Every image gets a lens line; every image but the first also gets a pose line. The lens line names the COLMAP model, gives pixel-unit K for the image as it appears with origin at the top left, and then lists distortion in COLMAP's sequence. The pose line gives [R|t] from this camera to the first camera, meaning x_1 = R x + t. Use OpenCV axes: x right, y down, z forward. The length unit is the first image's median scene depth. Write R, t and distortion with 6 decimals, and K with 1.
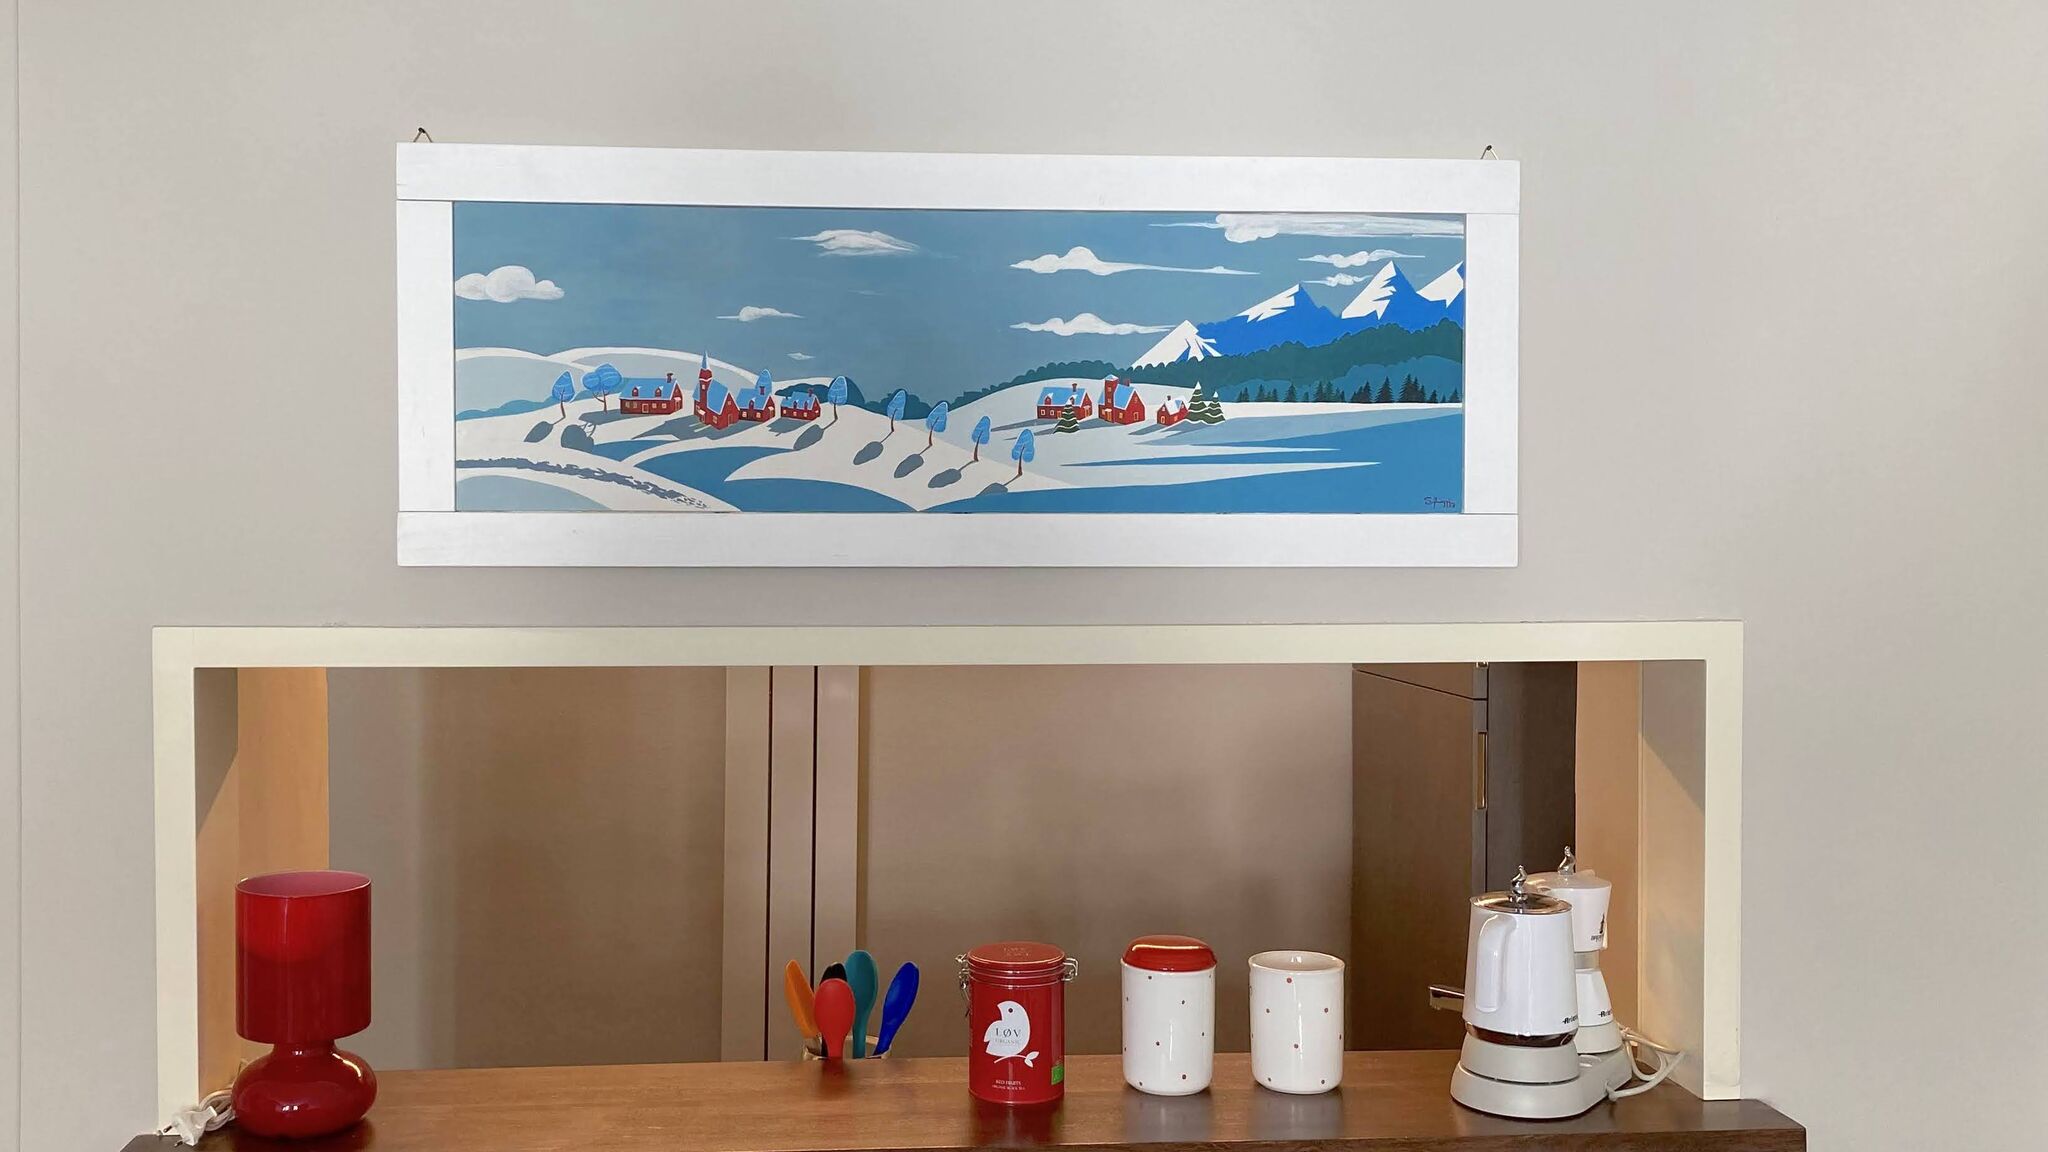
lens RADIAL K [[1556.5, 0, 1033.3], [0, 1556.5, 562.9], [0, 0, 1]] dist [0.054143, -0.161108]
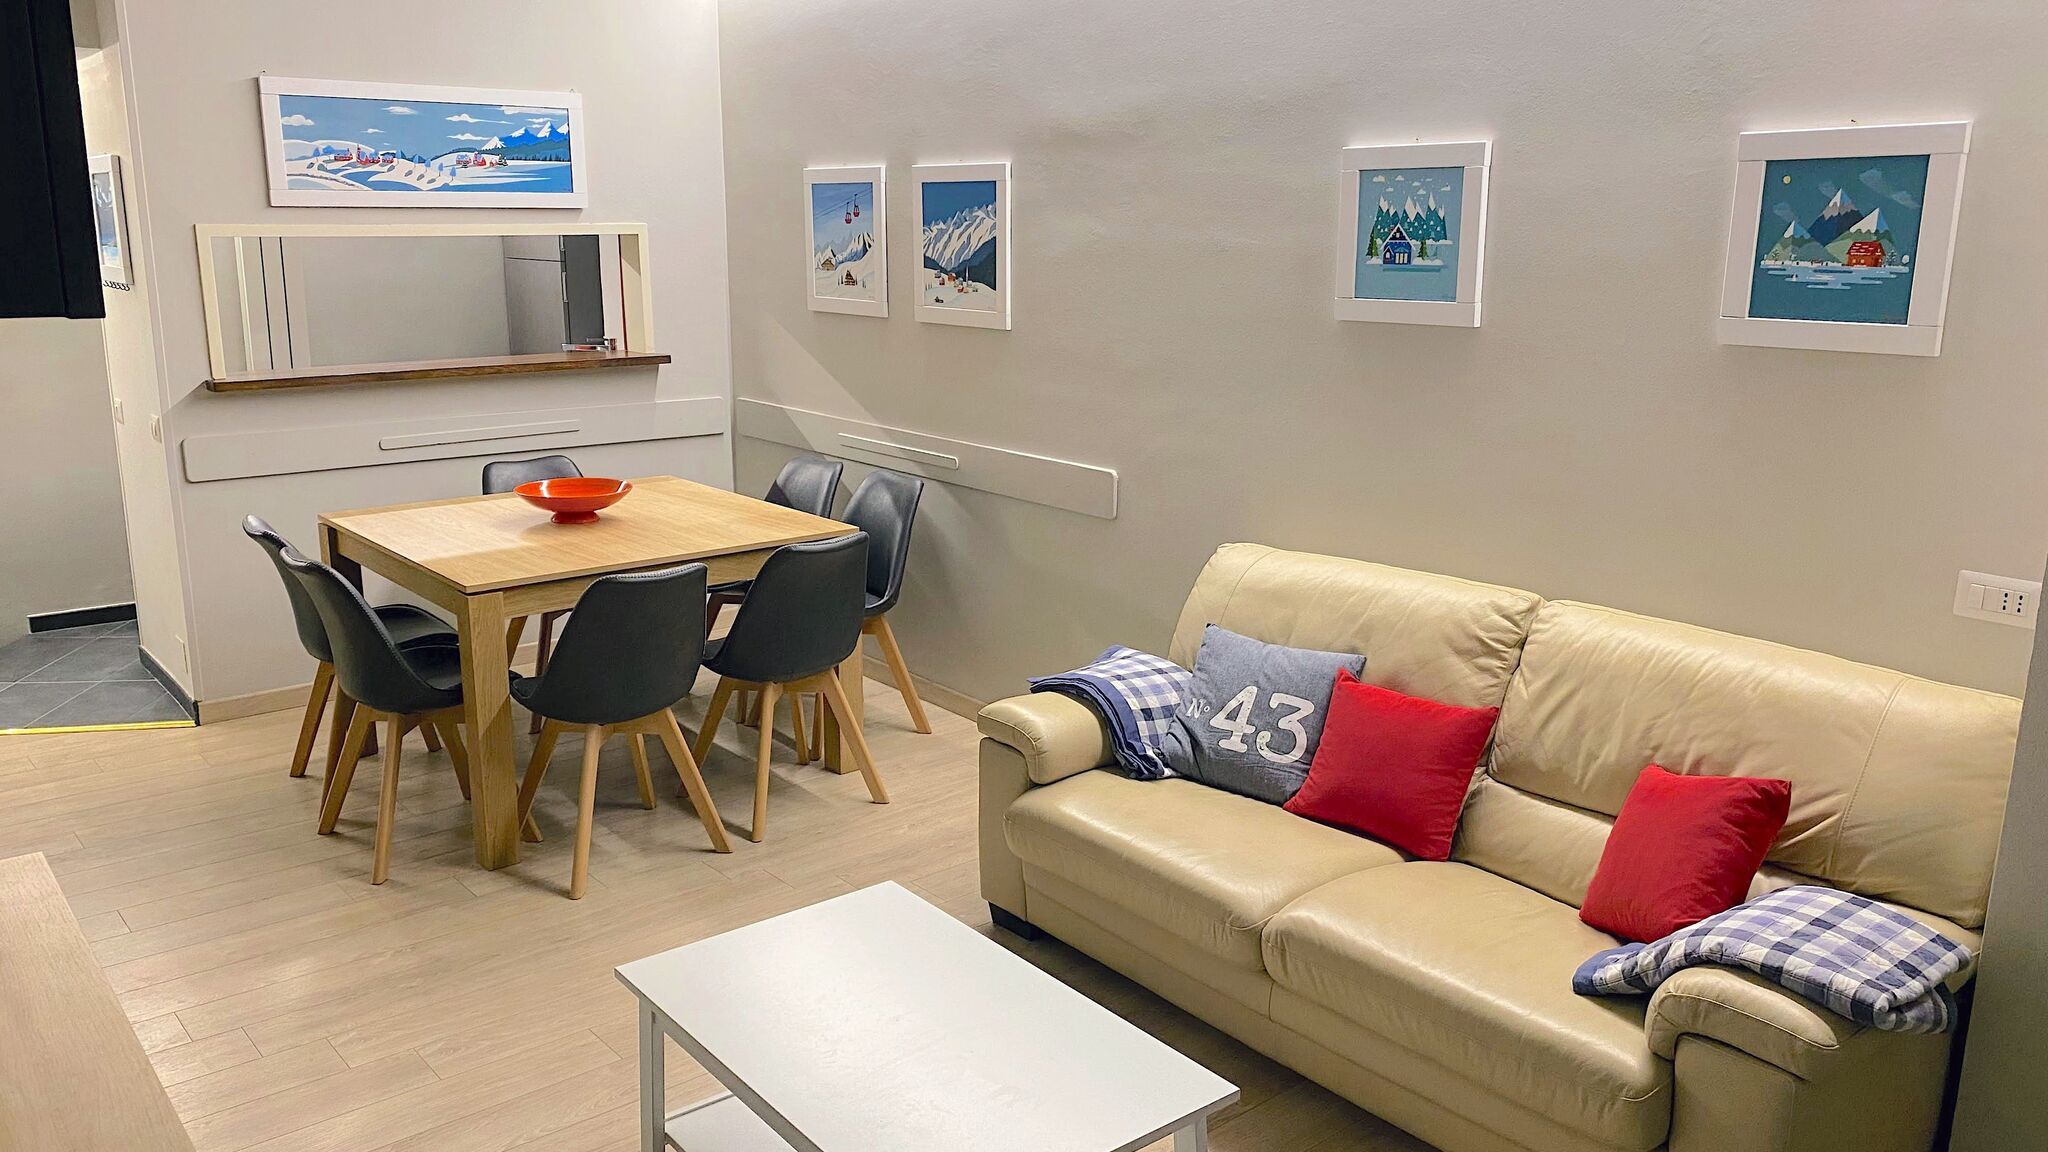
lens RADIAL K [[1556.5, 0, 1033.3], [0, 1556.5, 562.9], [0, 0, 1]] dist [0.054143, -0.161108]
pose [[0.779717, -0.132821, 0.611883, -1.256239], [0.022285, 0.982510, 0.184874, 0.167761], [-0.625736, -0.130513, 0.769039, -2.631481]]
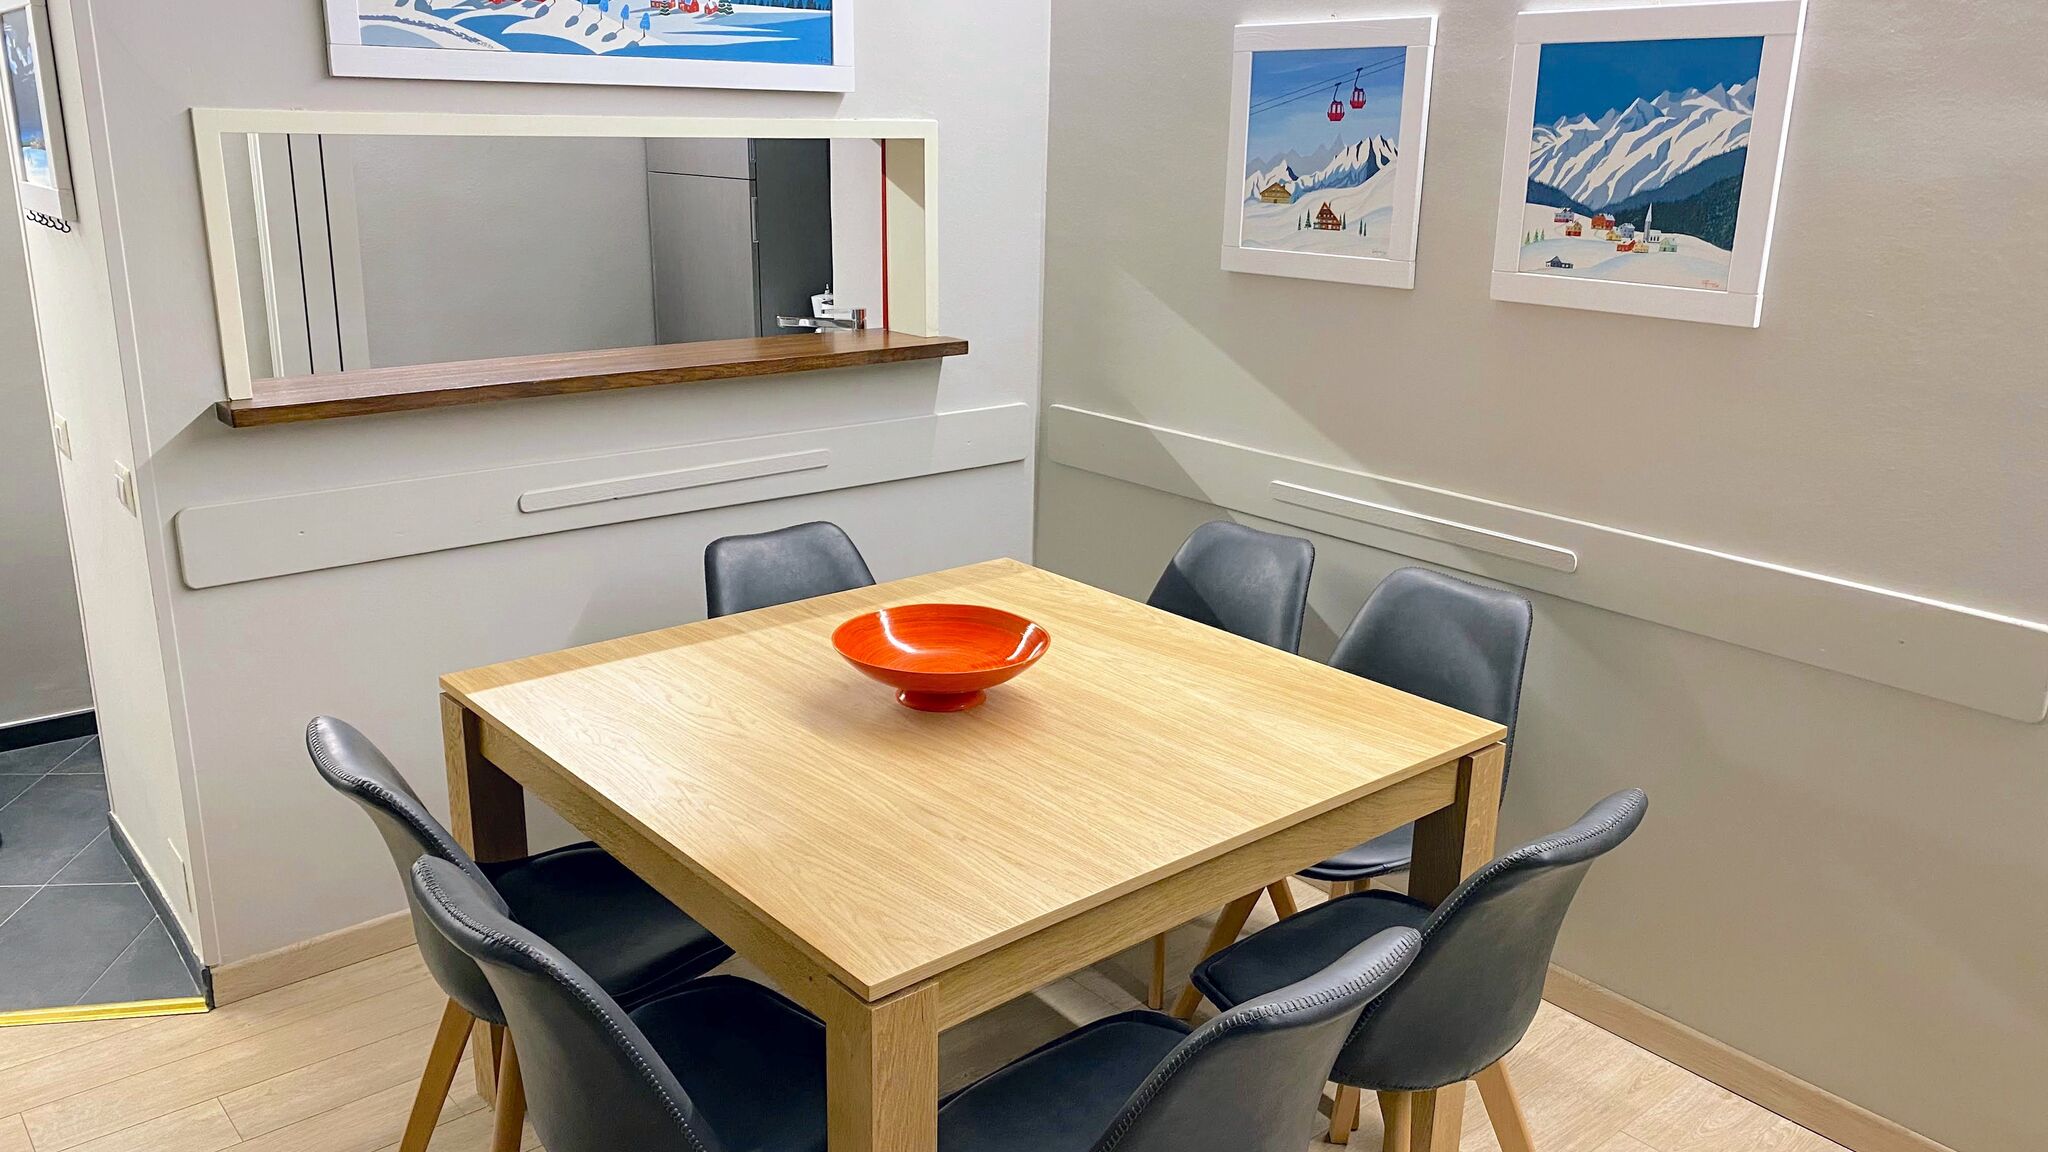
lens RADIAL K [[1585.2, 0, 1024.0], [0, 1585.2, 576.0], [0, 0, 1]] dist [0.038487, -0.118503]
pose [[0.784538, -0.158745, 0.599416, -0.948509], [0.012466, 0.970517, 0.240709, 0.127452], [-0.619955, -0.181373, 0.763387, -0.960538]]
